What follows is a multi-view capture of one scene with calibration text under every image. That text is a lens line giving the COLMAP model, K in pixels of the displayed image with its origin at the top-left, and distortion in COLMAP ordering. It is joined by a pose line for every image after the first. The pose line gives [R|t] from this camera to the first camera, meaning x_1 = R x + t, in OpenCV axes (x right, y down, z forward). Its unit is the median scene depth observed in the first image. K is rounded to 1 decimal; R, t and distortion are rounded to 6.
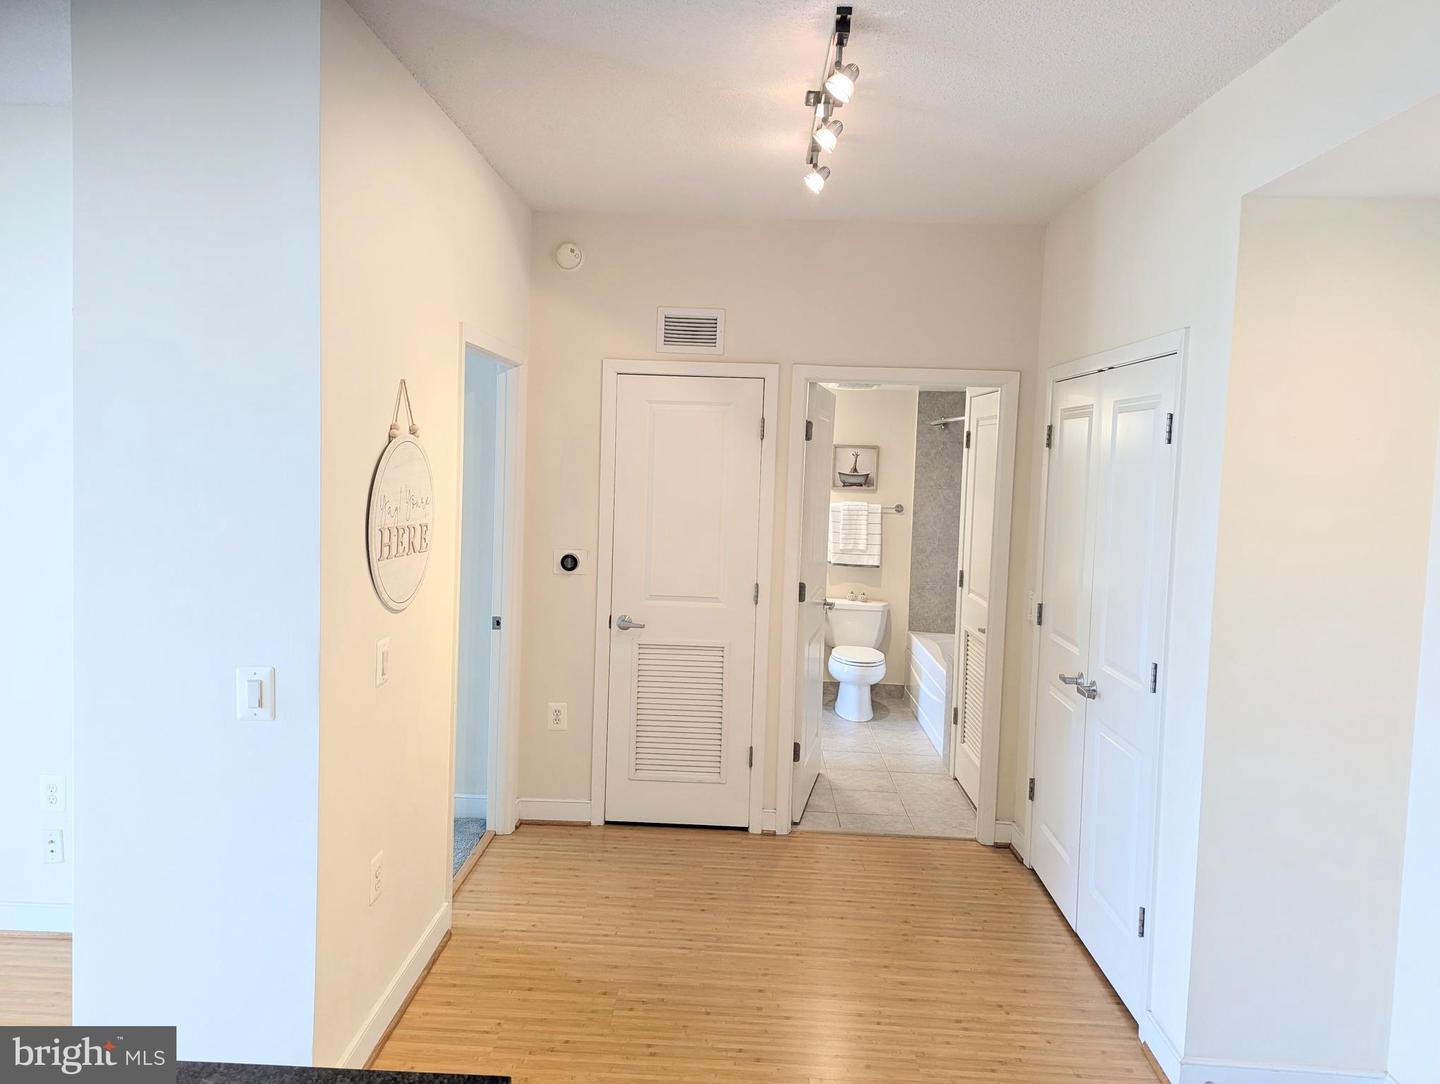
lens RADIAL K [[1013.8, 0, 717.3], [0, 1013.8, 522.3], [0, 0, 1]] dist [0.083177, -0.082805]
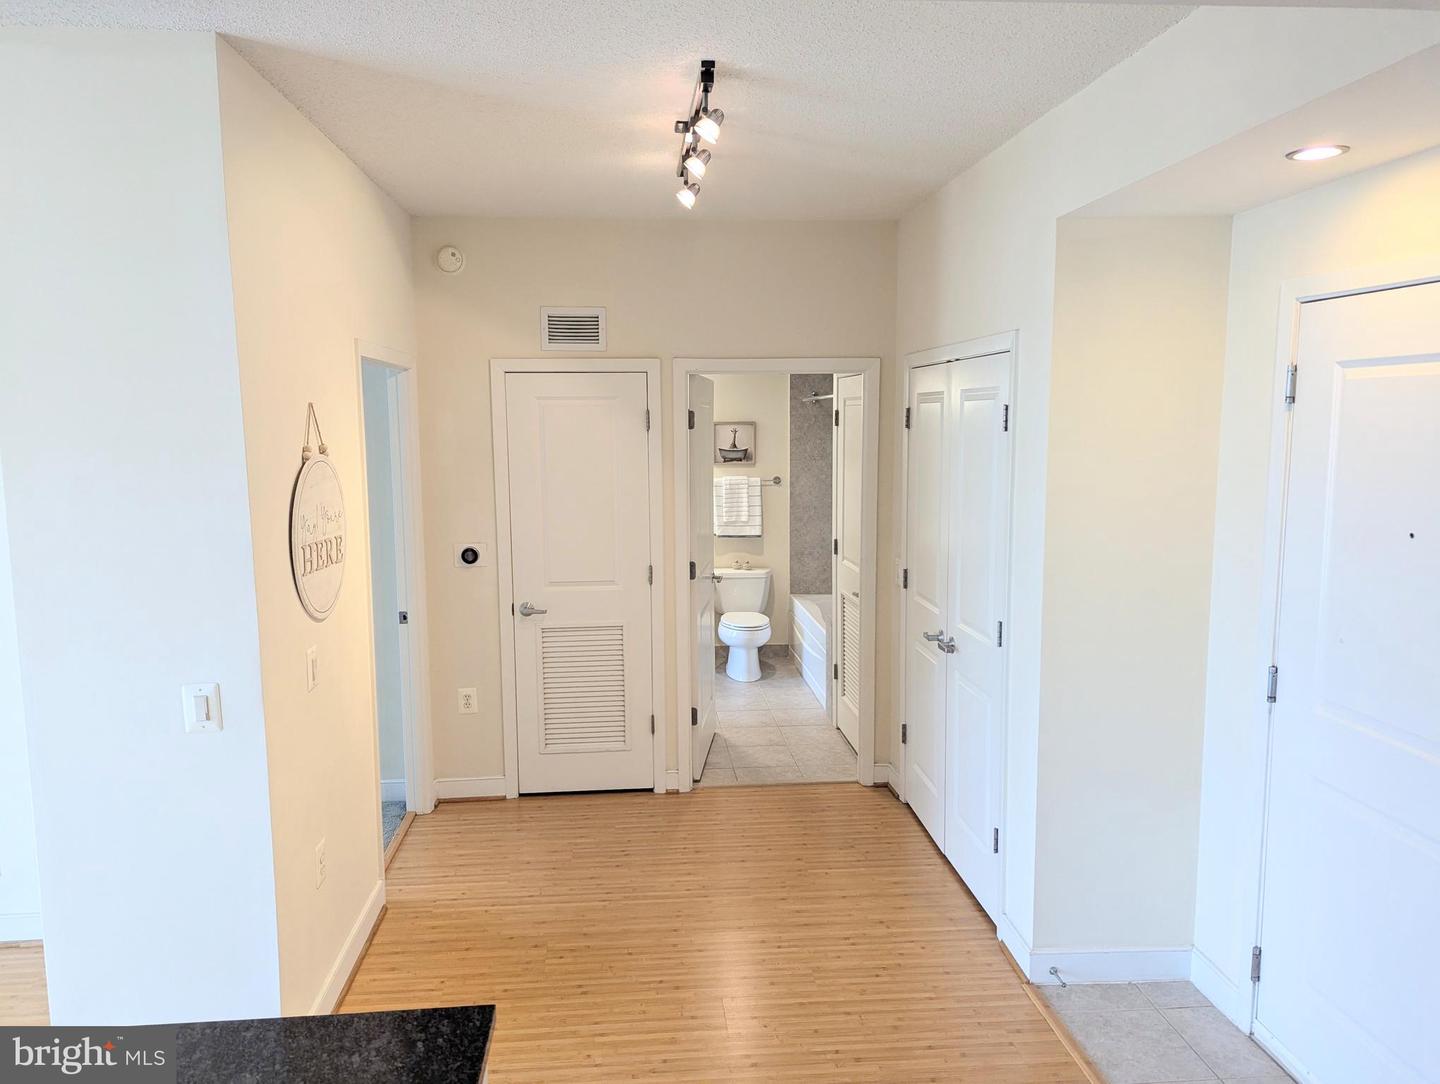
lens RADIAL K [[1013.8, 0, 708.4], [0, 1013.8, 547.9], [0, 0, 1]] dist [0.083177, -0.082805]
pose [[0.992775, -0.056488, 0.105866, -0.012436], [0.049760, 0.996634, 0.065158, -0.025140], [-0.109191, -0.059419, 0.992243, -0.070134]]
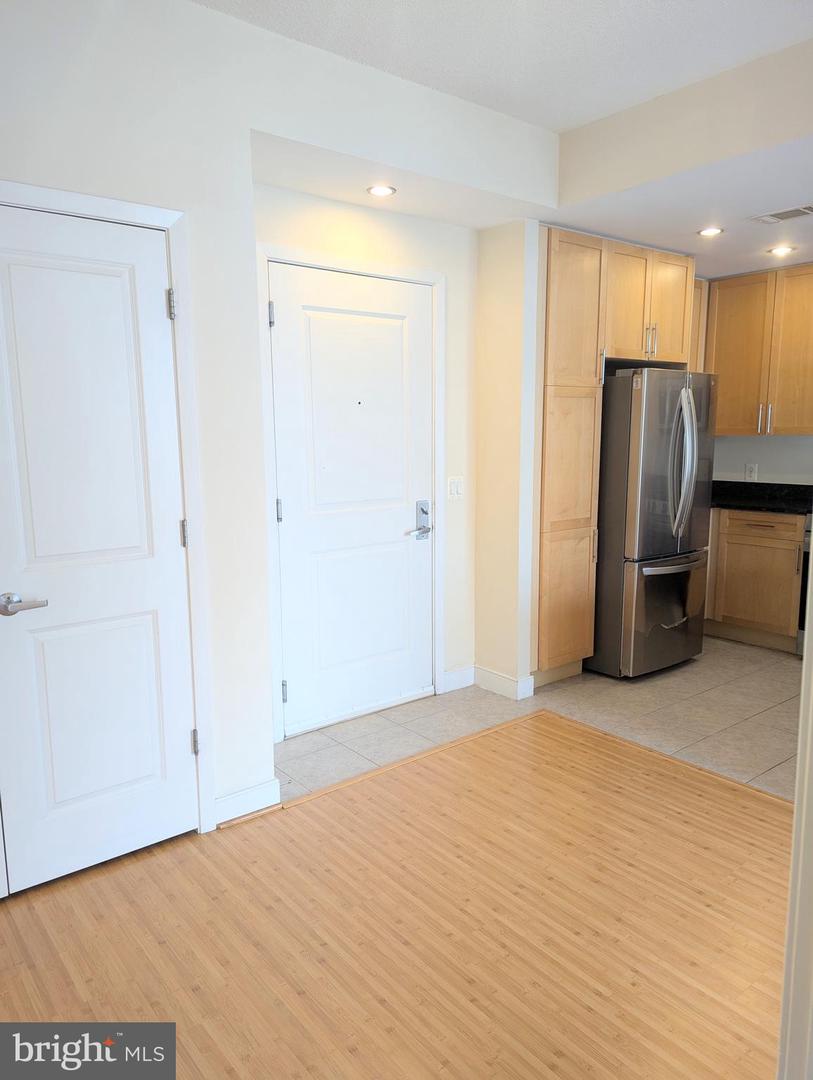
lens RADIAL K [[760.4, 0, 413.8], [0, 760.4, 544.9], [0, 0, 1]] dist [0.083177, -0.082805]
pose [[-0.655750, -0.147082, 0.740513, -0.249300], [0.034751, 0.973920, 0.224215, -0.011094], [-0.754178, 0.172762, -0.633537, 0.916895]]
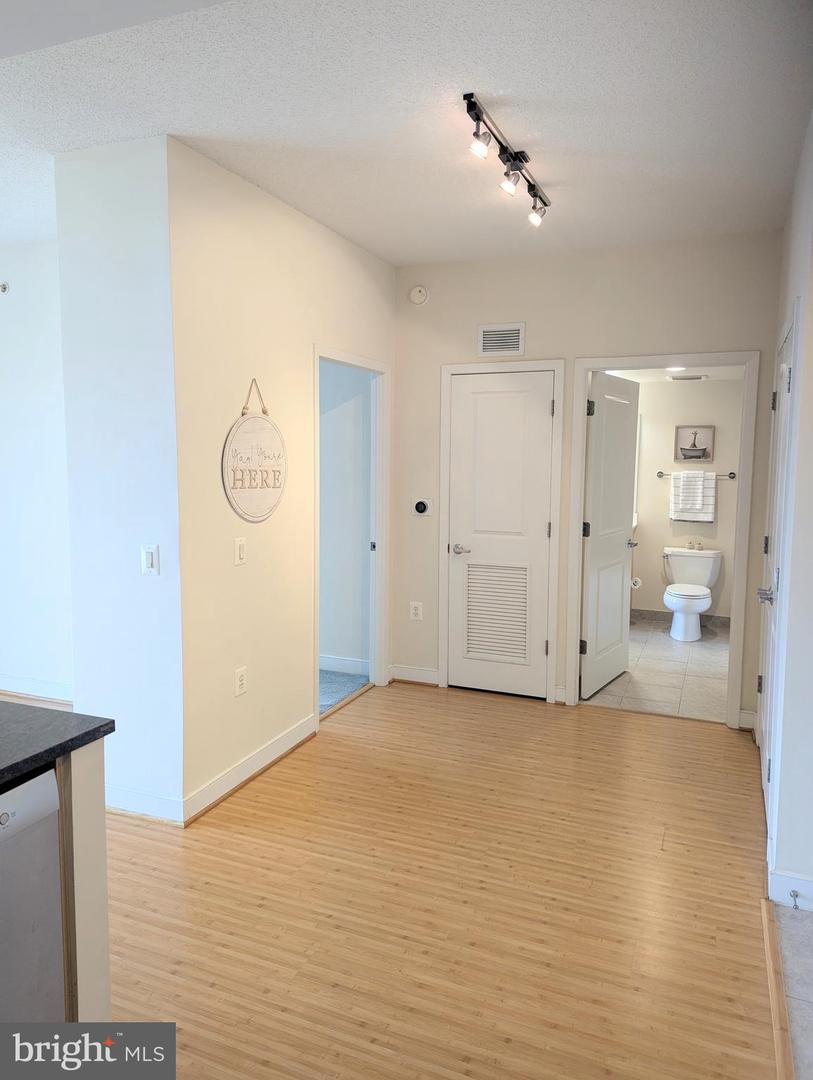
lens RADIAL K [[760.4, 0, 405.6], [0, 760.4, 529.6], [0, 0, 1]] dist [0.083177, -0.082805]
pose [[0.933830, 0.008531, -0.357616, 0.228467], [0.000894, 0.999657, 0.026182, 0.043966], [0.357717, -0.024769, 0.933502, -0.033383]]
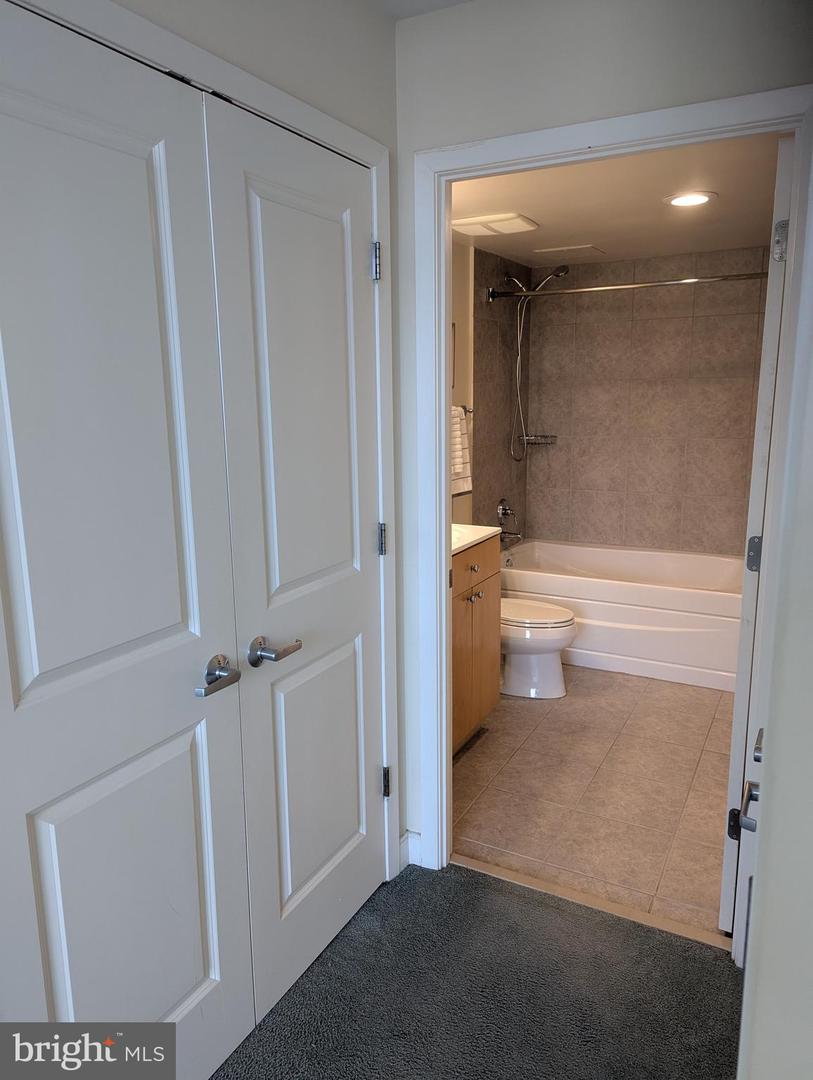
lens RADIAL K [[760.4, 0, 421.7], [0, 760.4, 535.0], [0, 0, 1]] dist [0.083177, -0.082805]
pose [[0.427988, -0.212139, 0.878535, -0.559526], [0.085325, 0.977205, 0.194398, -0.057887], [-0.899748, -0.008239, 0.436333, 1.247721]]
